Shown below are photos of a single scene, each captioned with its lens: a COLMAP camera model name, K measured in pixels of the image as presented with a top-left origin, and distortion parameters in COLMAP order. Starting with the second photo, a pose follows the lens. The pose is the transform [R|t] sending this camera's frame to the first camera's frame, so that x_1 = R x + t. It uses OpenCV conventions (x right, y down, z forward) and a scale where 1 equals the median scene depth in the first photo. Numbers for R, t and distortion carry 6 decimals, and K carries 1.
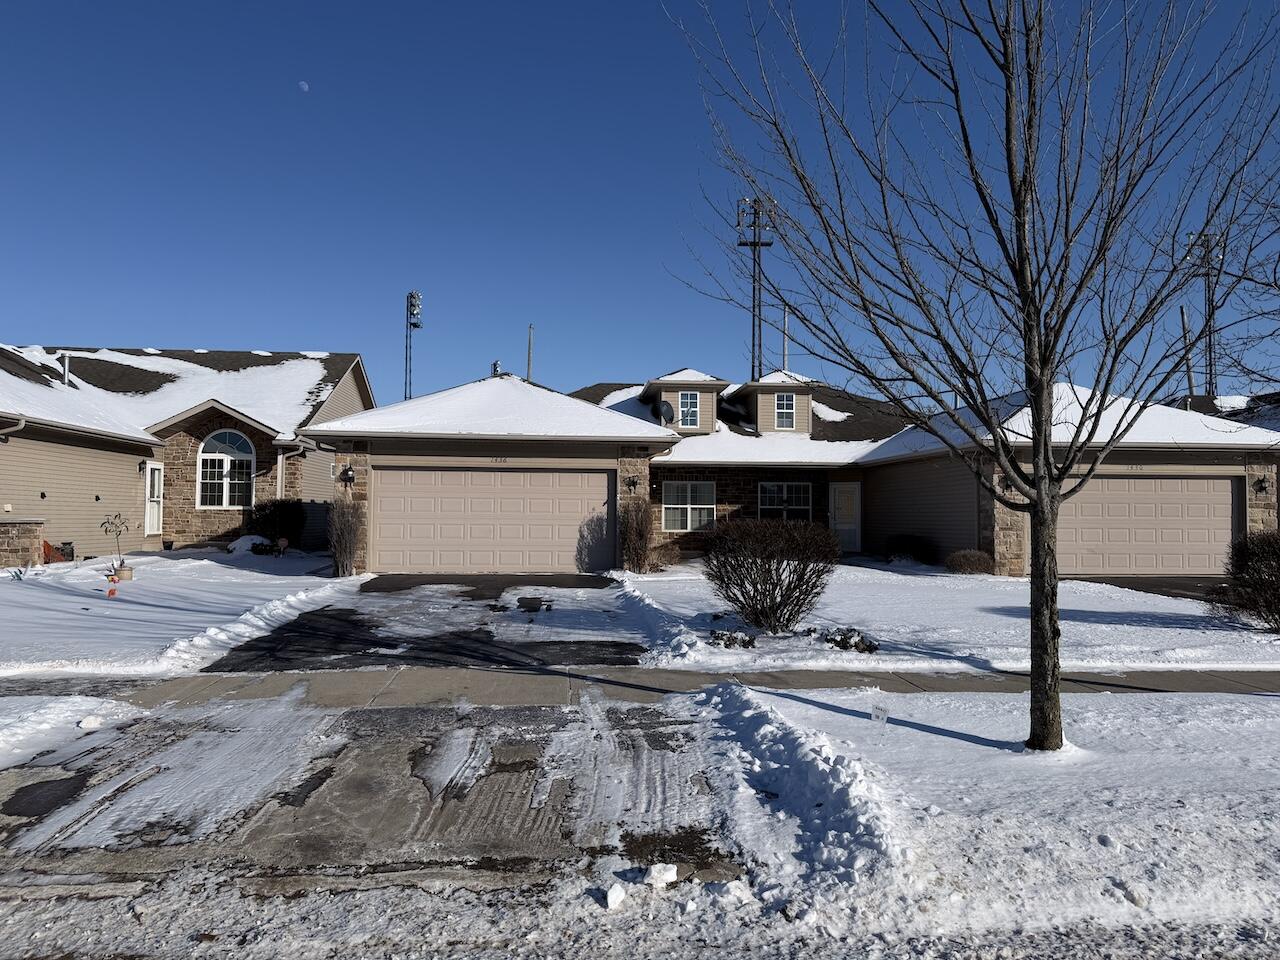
lens RADIAL K [[894.9, 0, 640.0], [0, 894.9, 480.0], [0, 0, 1]] dist [0.143971, -0.214099]
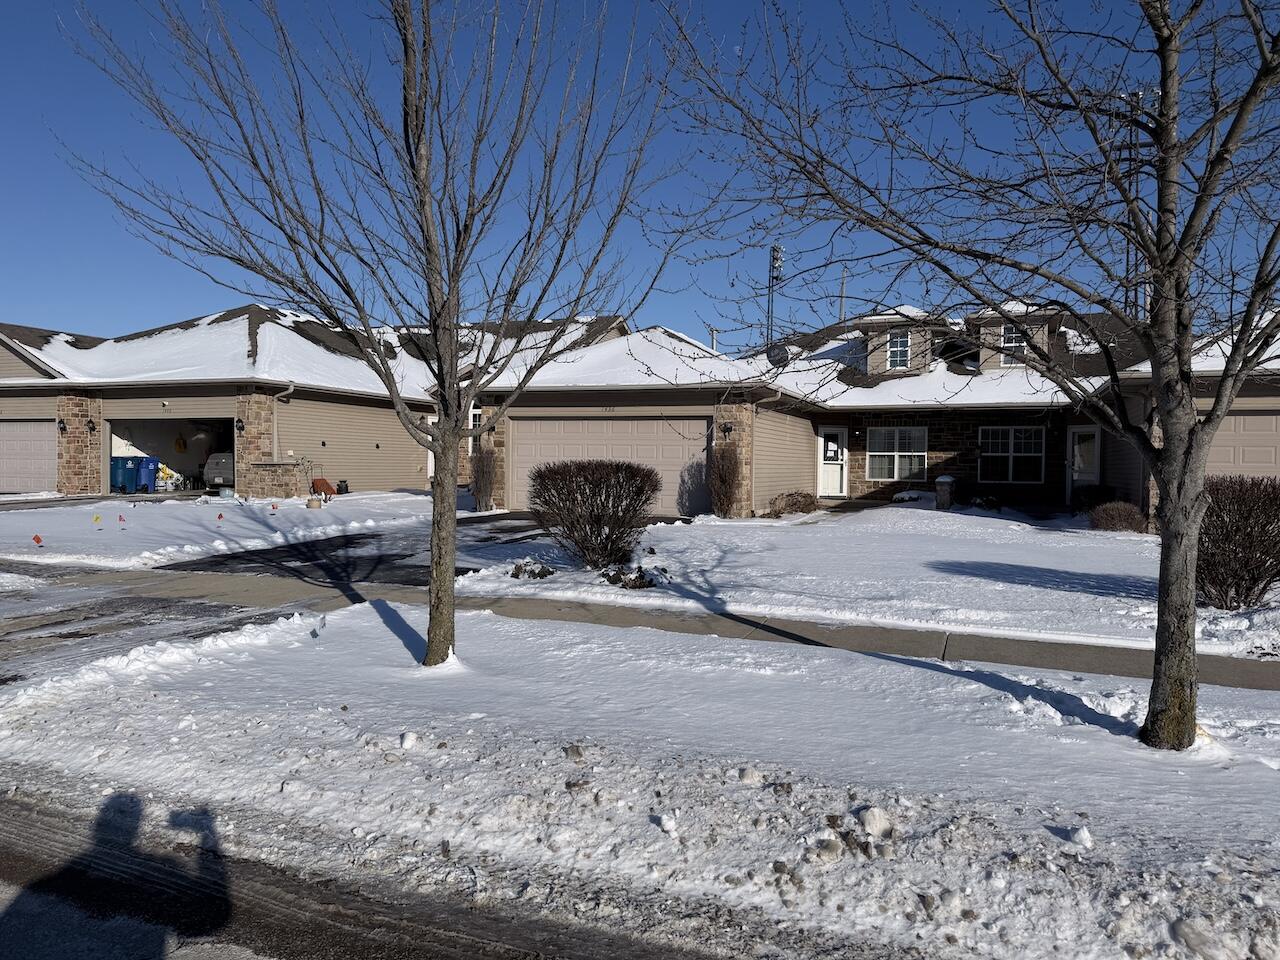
lens RADIAL K [[894.9, 0, 640.0], [0, 894.9, 480.0], [0, 0, 1]] dist [0.143971, -0.214099]
pose [[0.894552, 0.012731, -0.446782, 0.247887], [0.011456, 0.998613, 0.051392, 0.005389], [0.446816, -0.051091, 0.893166, 0.036553]]
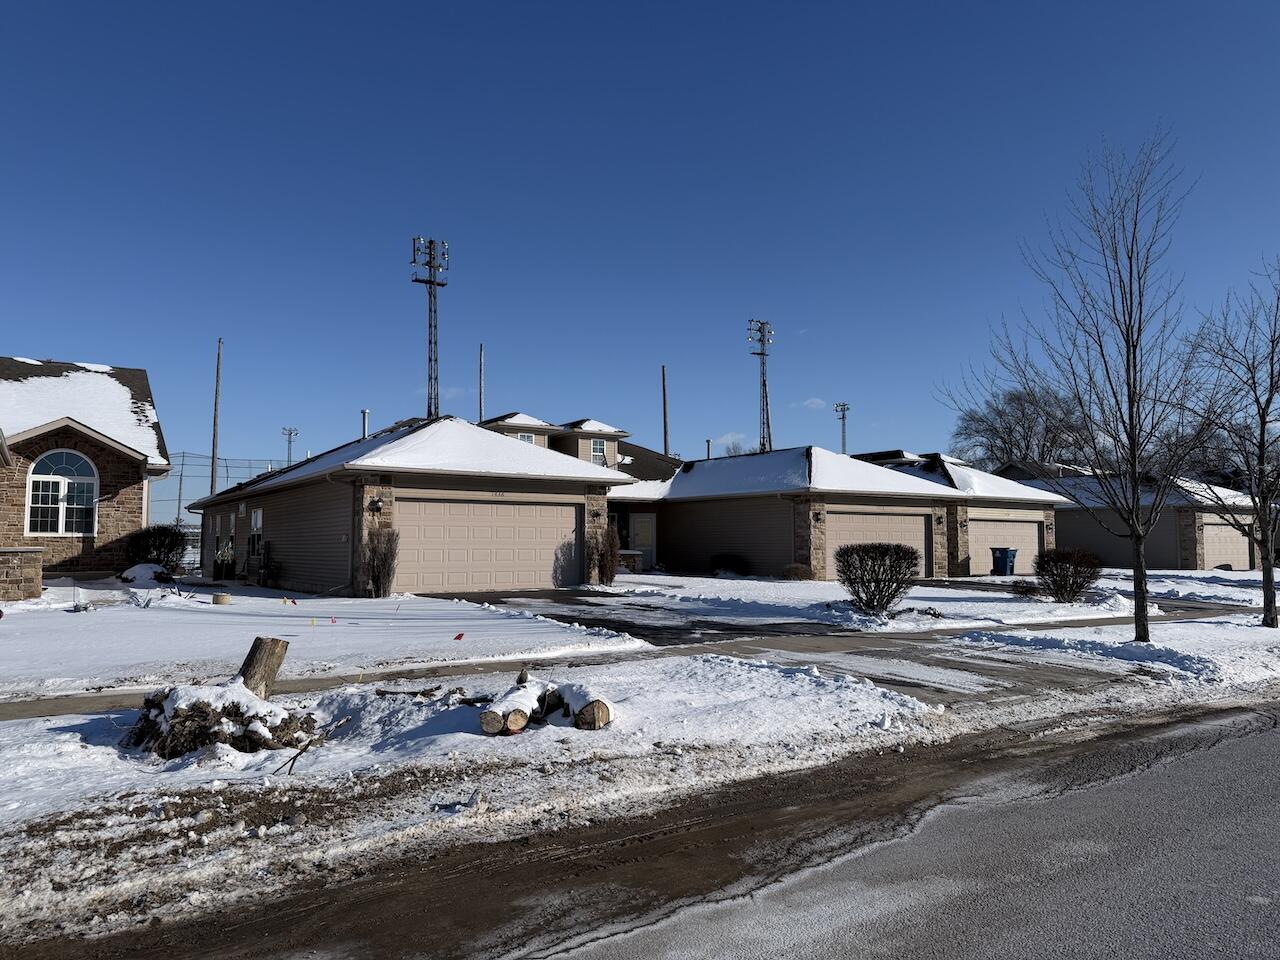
lens RADIAL K [[894.9, 0, 640.0], [0, 894.9, 480.0], [0, 0, 1]] dist [0.143971, -0.214099]
pose [[0.873981, 0.028894, 0.485101, -0.393126], [-0.015711, 0.999389, -0.031221, -0.004946], [-0.485707, 0.019665, 0.873901, -0.086609]]
